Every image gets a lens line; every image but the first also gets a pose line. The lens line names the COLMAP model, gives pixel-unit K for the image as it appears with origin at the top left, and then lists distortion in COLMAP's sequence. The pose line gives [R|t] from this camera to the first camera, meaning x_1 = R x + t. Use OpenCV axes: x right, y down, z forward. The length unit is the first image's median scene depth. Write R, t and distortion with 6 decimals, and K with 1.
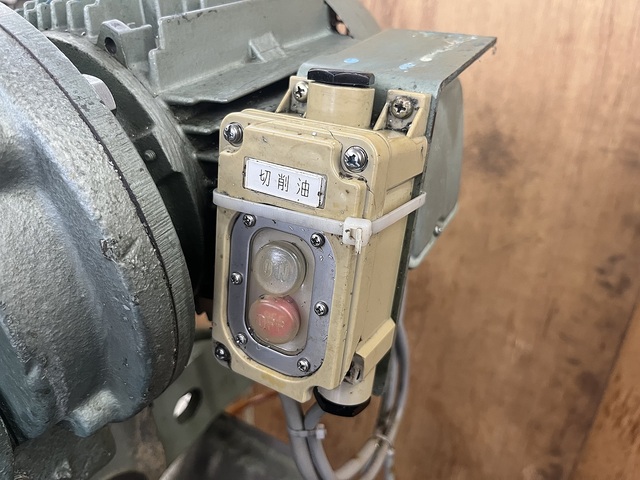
lens RADIAL K [[511.5, 0, 320.0], [0, 511.5, 240.0], [0, 0, 1]] dist [0.075209, -0.118570]
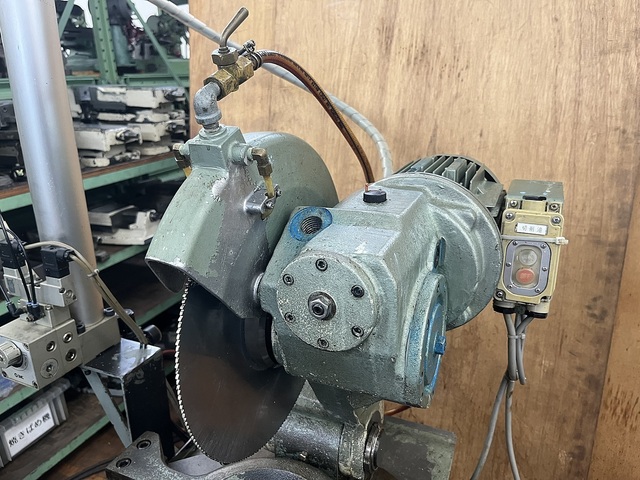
lens RADIAL K [[511.5, 0, 320.0], [0, 511.5, 240.0], [0, 0, 1]] dist [0.075209, -0.118570]
pose [[0.992709, -0.037736, 0.114477, -0.473927], [0.062872, 0.972405, -0.224670, 0.162274], [-0.102840, 0.230229, 0.967687, -0.541529]]
